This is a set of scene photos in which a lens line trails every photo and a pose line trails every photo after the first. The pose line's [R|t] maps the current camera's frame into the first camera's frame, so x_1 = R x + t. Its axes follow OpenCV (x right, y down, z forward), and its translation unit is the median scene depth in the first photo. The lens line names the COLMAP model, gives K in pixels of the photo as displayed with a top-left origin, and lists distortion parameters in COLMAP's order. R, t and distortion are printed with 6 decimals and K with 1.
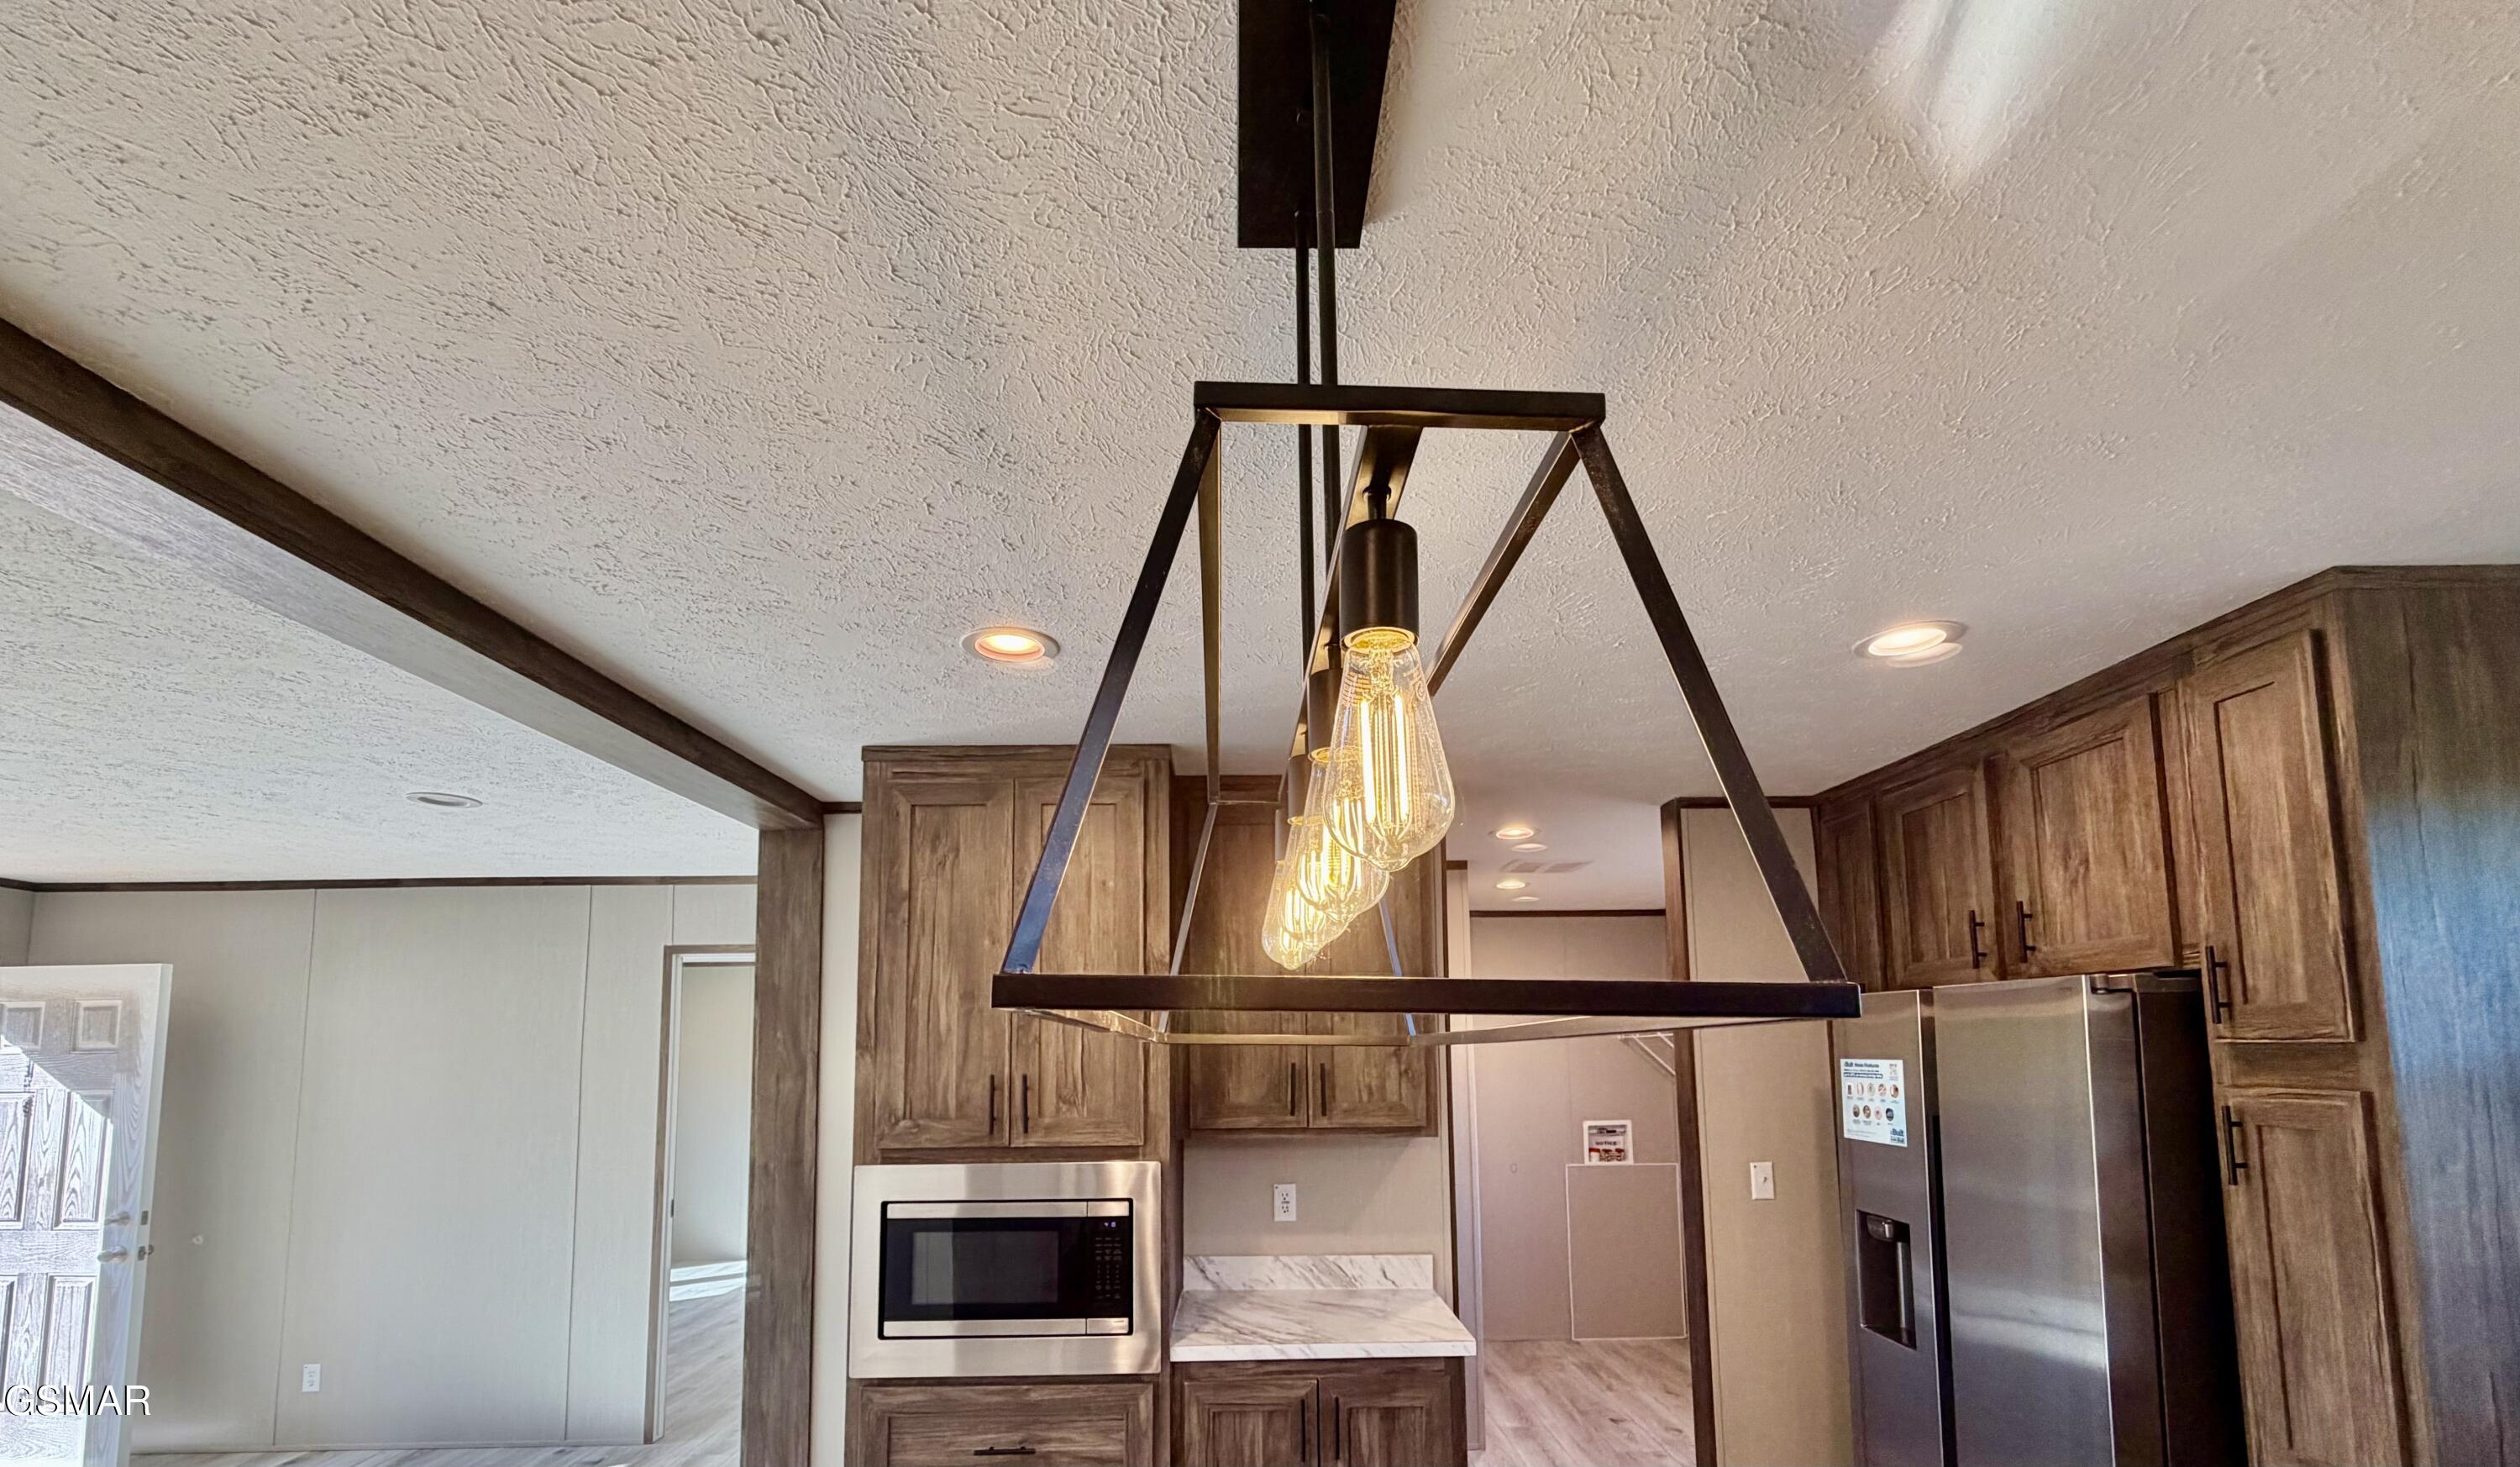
lens RADIAL K [[1058.8, 0, 1256.6], [0, 1058.8, 951.7], [0, 0, 1]] dist [0.001507, 0.000274]
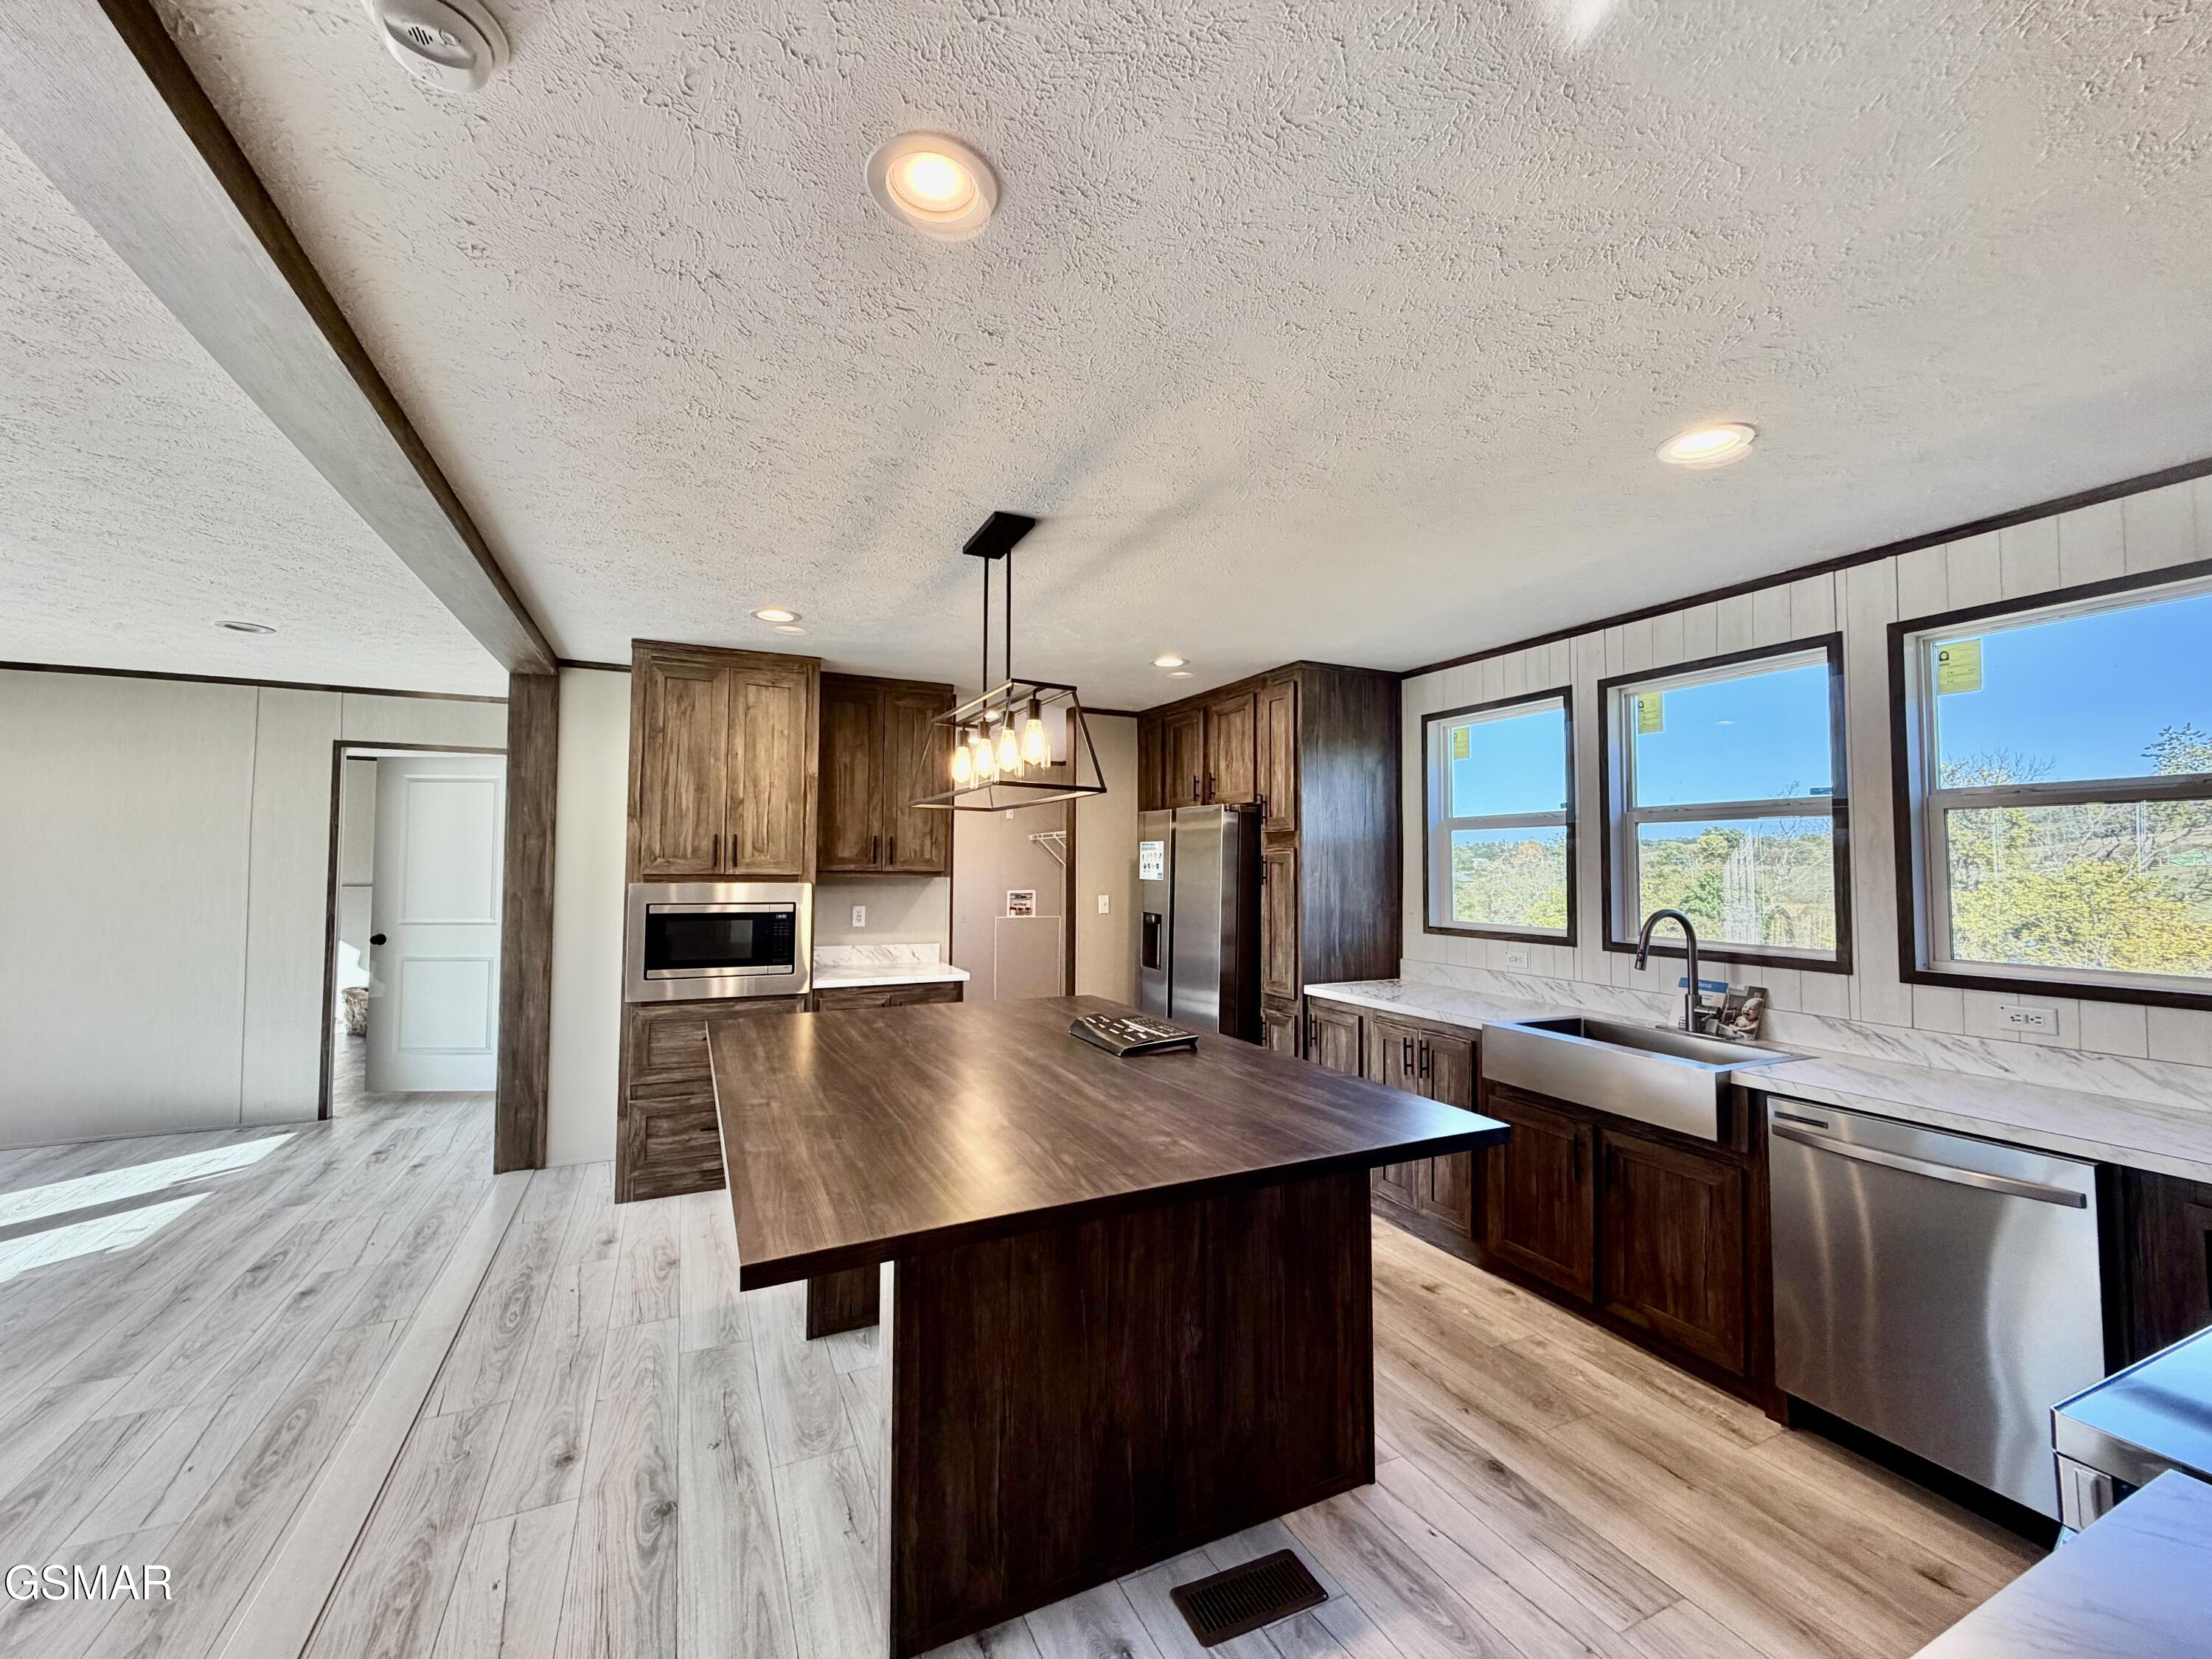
lens RADIAL K [[884.0, 0, 1097.8], [0, 884.0, 826.7], [0, 0, 1]] dist [0.001136, 0.000261]
pose [[0.912313, 0.036535, 0.407860, -0.268941], [-0.057458, 0.997579, 0.039163, 0.007610], [-0.405442, -0.059164, 0.912204, -0.625009]]
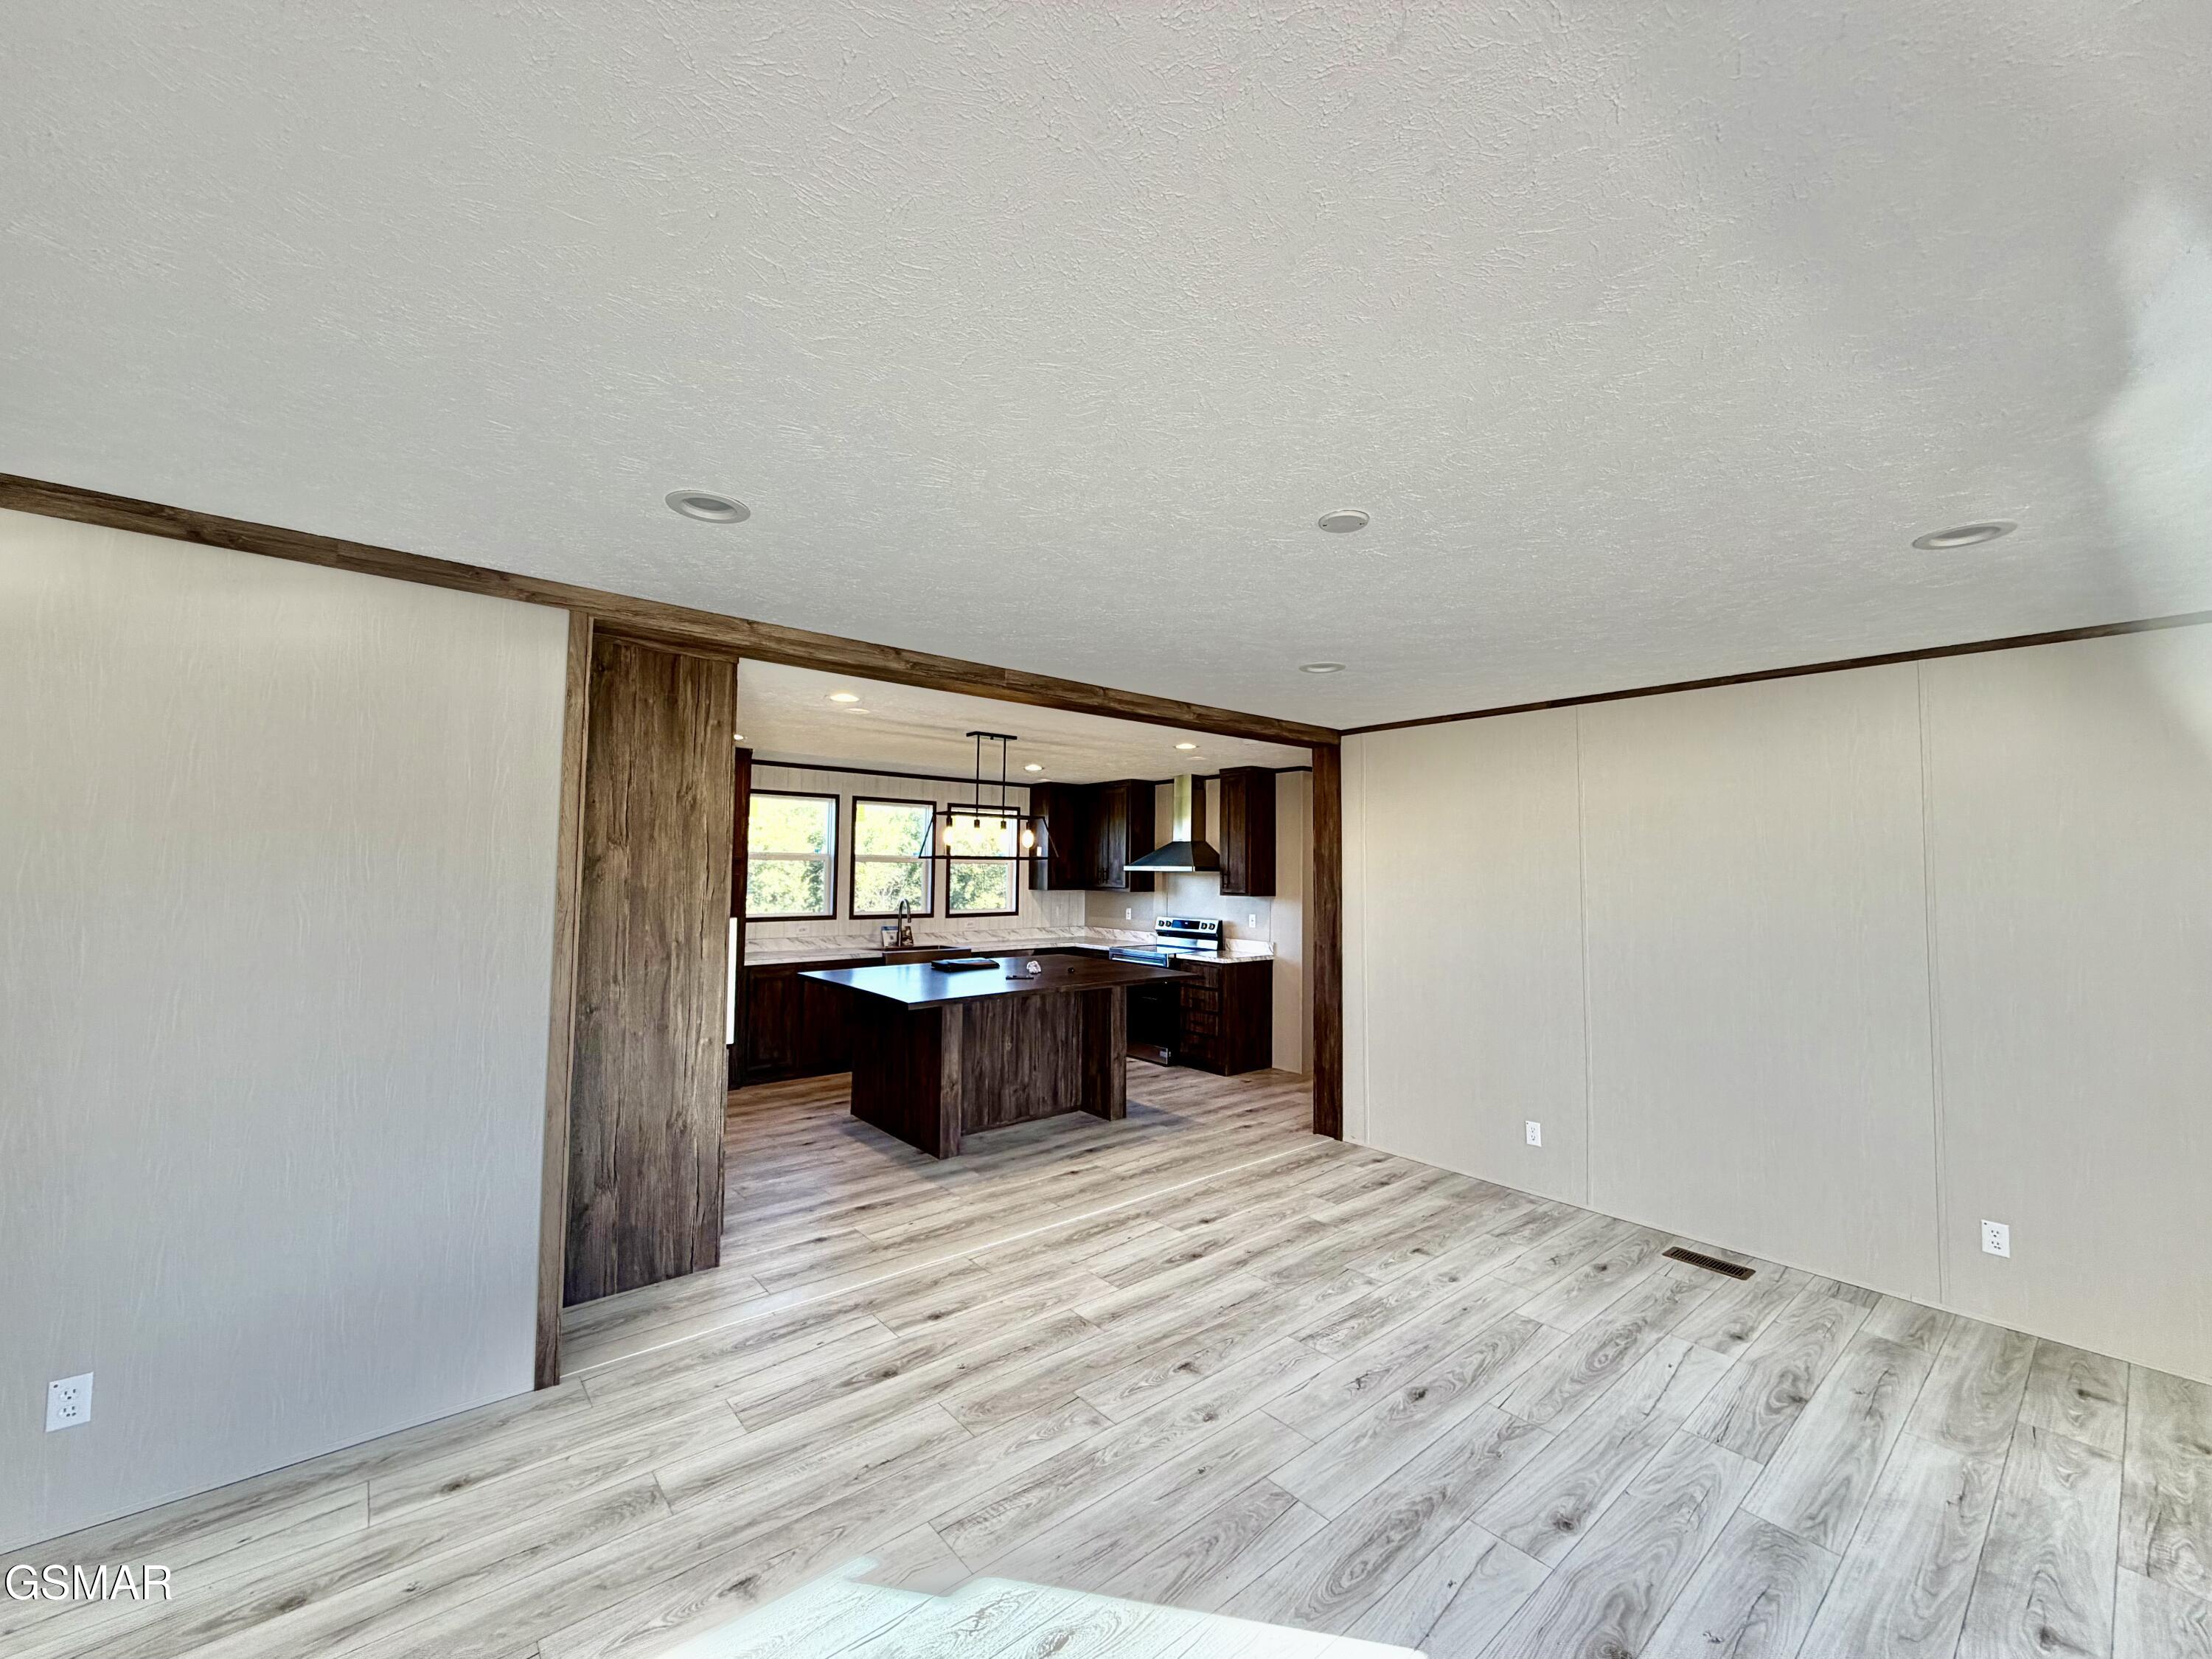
lens RADIAL K [[884.0, 0, 1097.8], [0, 884.0, 826.7], [0, 0, 1]] dist [0.001136, 0.000261]
pose [[-0.626935, 0.045298, 0.777753, -1.777145], [-0.078243, 0.989600, -0.120707, 0.181481], [-0.775132, -0.136529, -0.616871, 1.412662]]
